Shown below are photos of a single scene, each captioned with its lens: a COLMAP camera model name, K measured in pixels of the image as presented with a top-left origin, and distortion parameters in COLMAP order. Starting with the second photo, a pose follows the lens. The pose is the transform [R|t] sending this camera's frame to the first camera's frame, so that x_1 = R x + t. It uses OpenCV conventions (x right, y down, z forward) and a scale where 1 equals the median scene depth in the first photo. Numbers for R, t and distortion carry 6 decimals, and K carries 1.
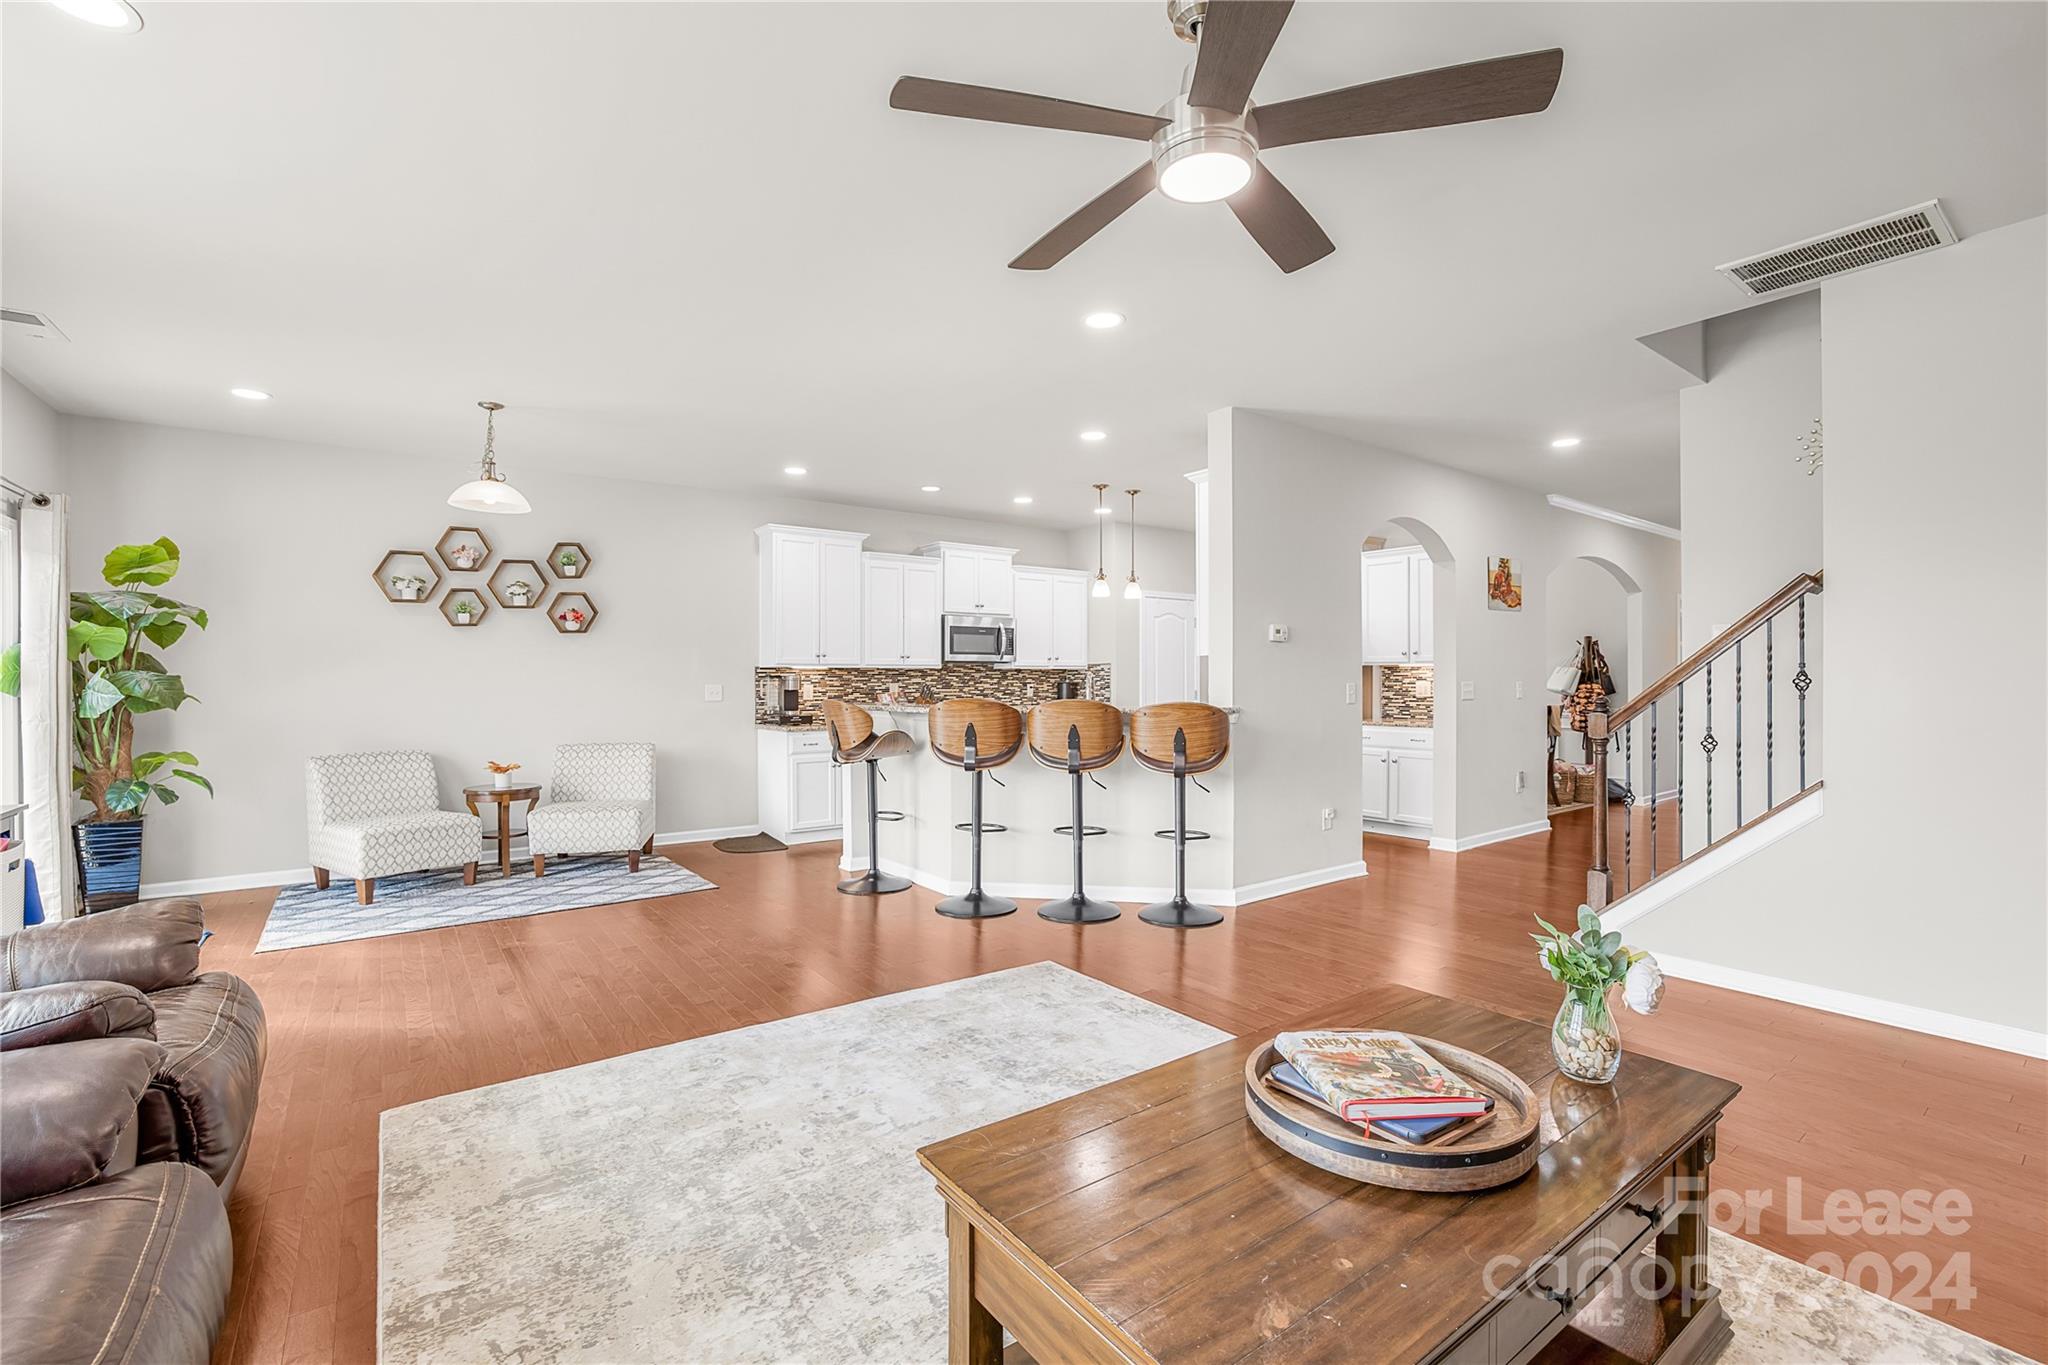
lens RADIAL K [[902.5, 0, 1009.5], [0, 902.5, 677.6], [0, 0, 1]] dist [-0.042654, 0.015059]
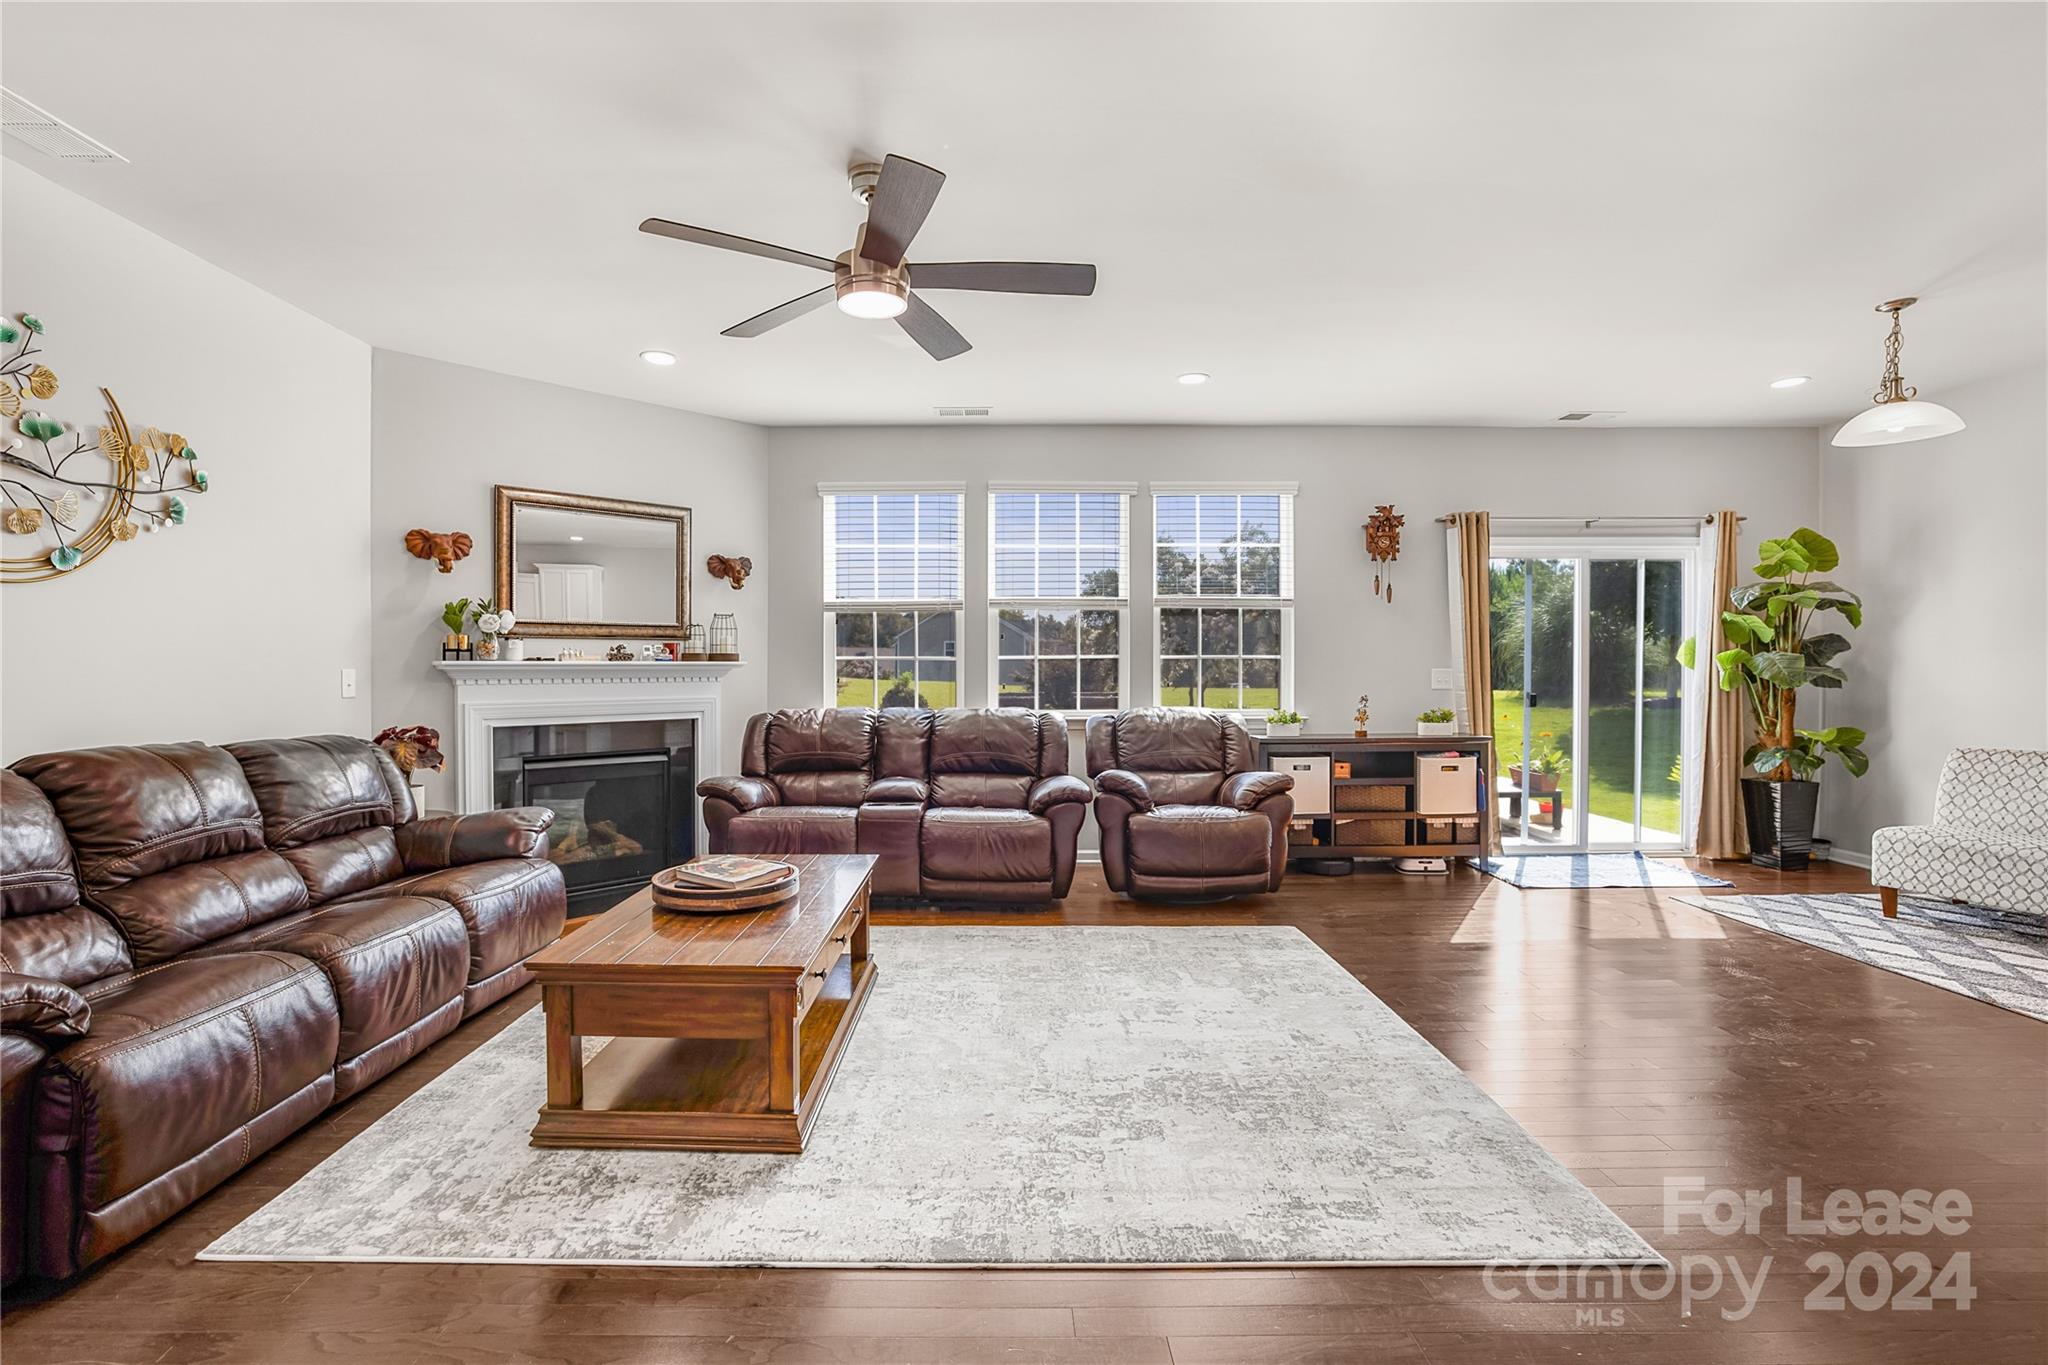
lens RADIAL K [[892.9, 0, 974.9], [0, 892.9, 676.1], [0, 0, 1]] dist [-0.039571, 0.015848]
pose [[-0.597808, 0.014452, -0.801509, 0.423779], [0.005660, 0.999889, 0.013807, 0.002080], [0.801619, 0.003717, -0.597824, 0.673389]]
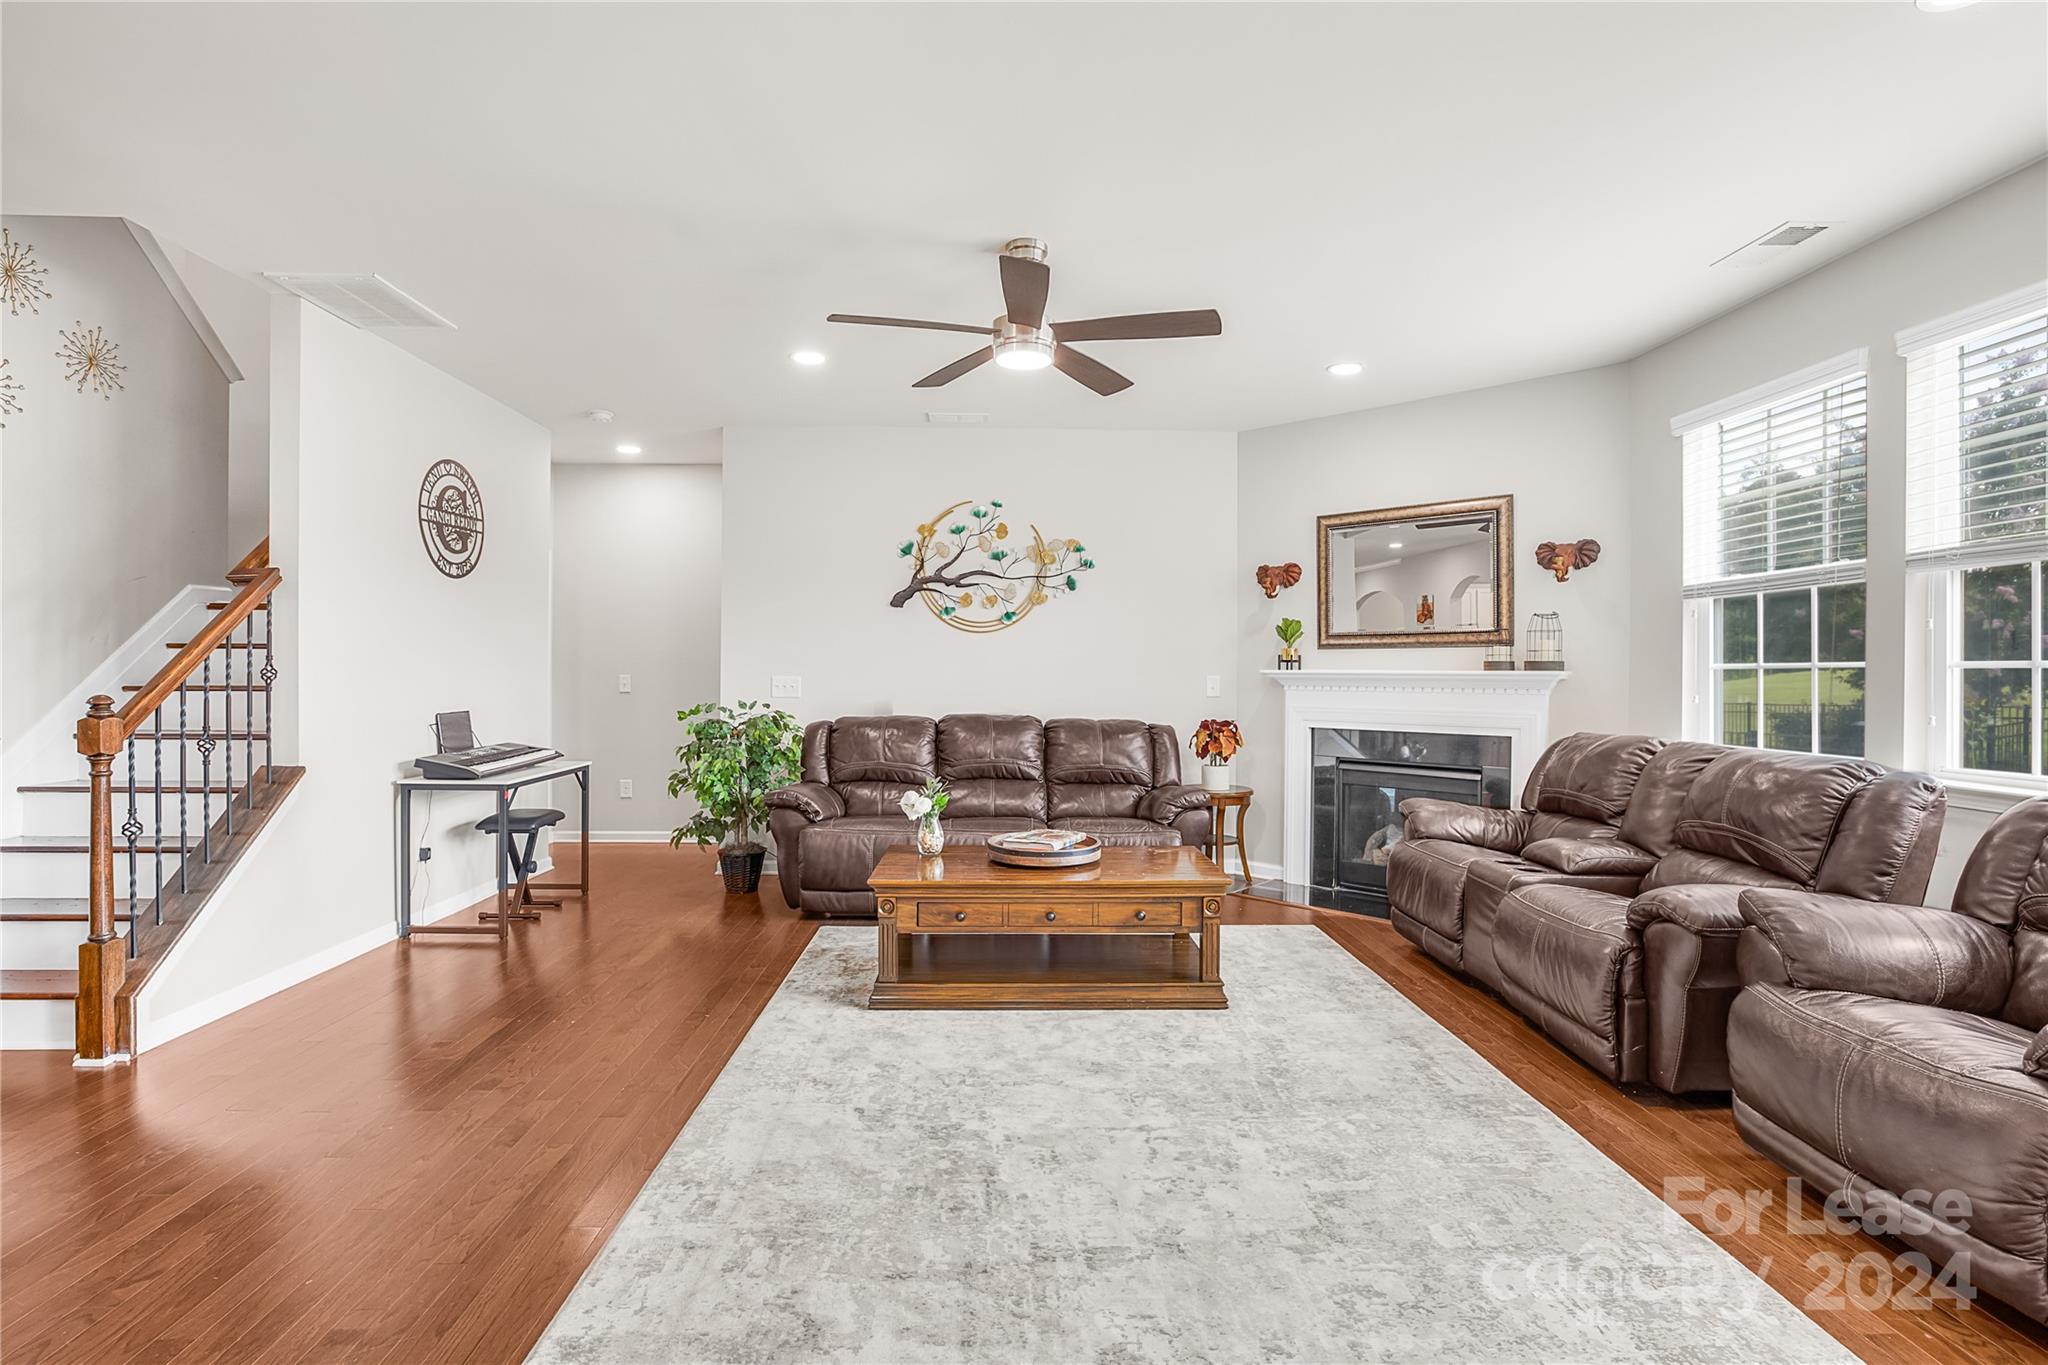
lens RADIAL K [[902.5, 0, 1009.5], [0, 902.5, 677.6], [0, 0, 1]] dist [-0.042654, 0.015059]
pose [[-0.842528, -0.002640, 0.538646, -0.204313], [-0.002869, 0.999996, 0.000414, 0.005423], [-0.538645, -0.001196, -0.842532, 0.809347]]
